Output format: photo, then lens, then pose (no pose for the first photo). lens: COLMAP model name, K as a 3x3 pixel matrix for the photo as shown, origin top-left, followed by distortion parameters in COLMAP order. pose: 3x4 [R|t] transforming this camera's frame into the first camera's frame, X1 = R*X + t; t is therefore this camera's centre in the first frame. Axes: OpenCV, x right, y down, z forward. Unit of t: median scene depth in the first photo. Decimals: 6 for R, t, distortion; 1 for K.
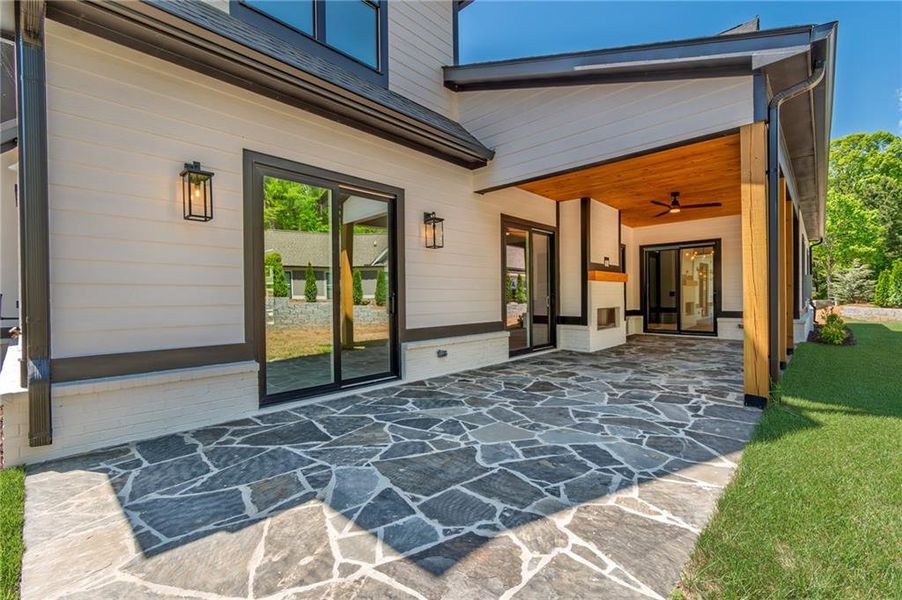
lens RADIAL K [[402.3, 0, 451.0], [0, 402.3, 300.0], [0, 0, 1]] dist [-0.000033, 0.000448]
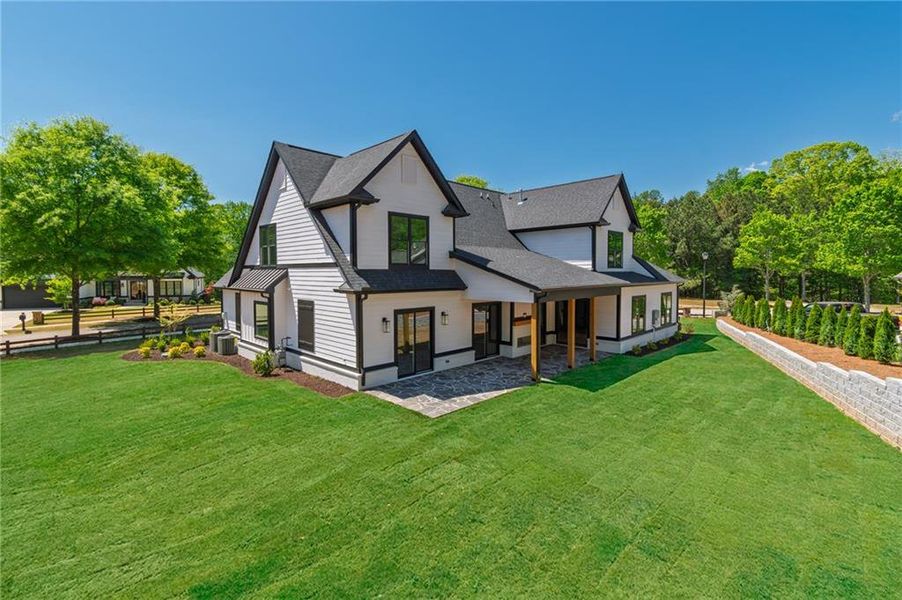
lens RADIAL K [[402.3, 0, 451.0], [0, 402.3, 300.0], [0, 0, 1]] dist [-0.000033, 0.000448]
pose [[0.999585, 0.011263, -0.026515, 0.073870], [-0.009635, 0.998106, 0.060758, -0.475543], [0.027149, -0.060478, 0.997800, -1.822394]]
